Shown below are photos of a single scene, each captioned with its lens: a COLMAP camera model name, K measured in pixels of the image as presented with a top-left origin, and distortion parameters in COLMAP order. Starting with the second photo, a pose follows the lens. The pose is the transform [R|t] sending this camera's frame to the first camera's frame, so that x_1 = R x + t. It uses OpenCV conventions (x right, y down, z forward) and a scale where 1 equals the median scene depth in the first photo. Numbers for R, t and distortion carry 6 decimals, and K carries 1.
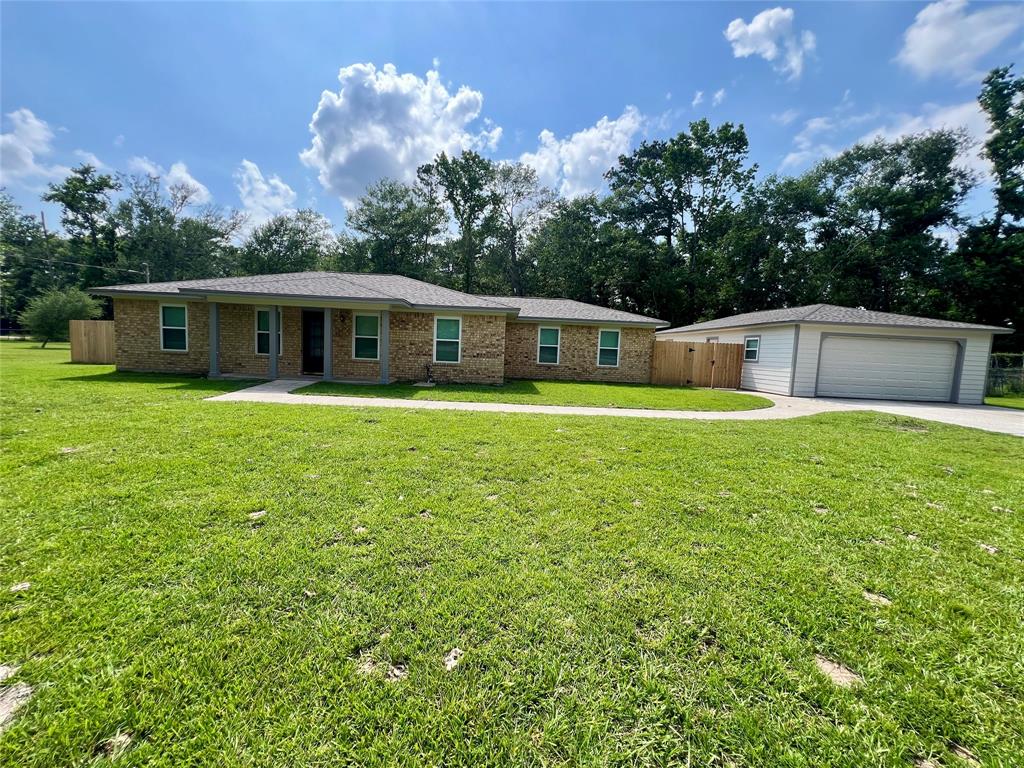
lens RADIAL K [[414.5, 0, 508.0], [0, 414.5, 382.4], [0, 0, 1]] dist [-0.000577, 0.000339]
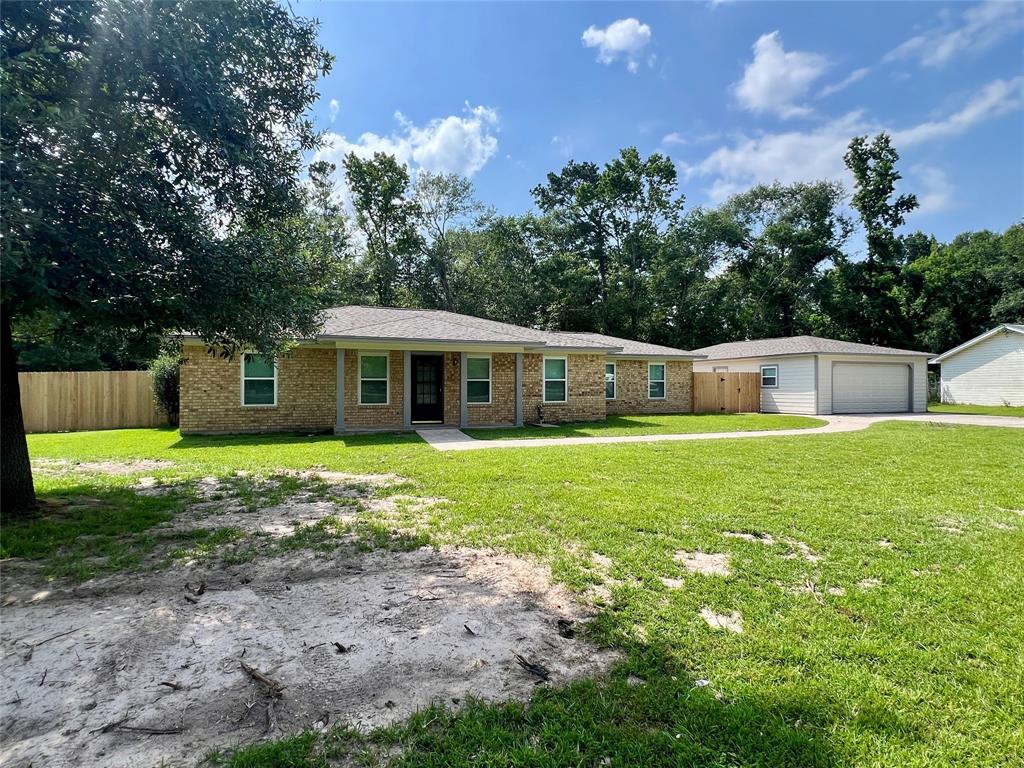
lens RADIAL K [[533.0, 0, 512.0], [0, 533.0, 384.0], [0, 0, 1]] dist [-0.004736, -0.000479]
pose [[0.945407, -0.043222, 0.323014, -0.531055], [0.068117, 0.995481, -0.066161, -0.011439], [-0.318694, 0.084552, 0.944079, -0.146740]]
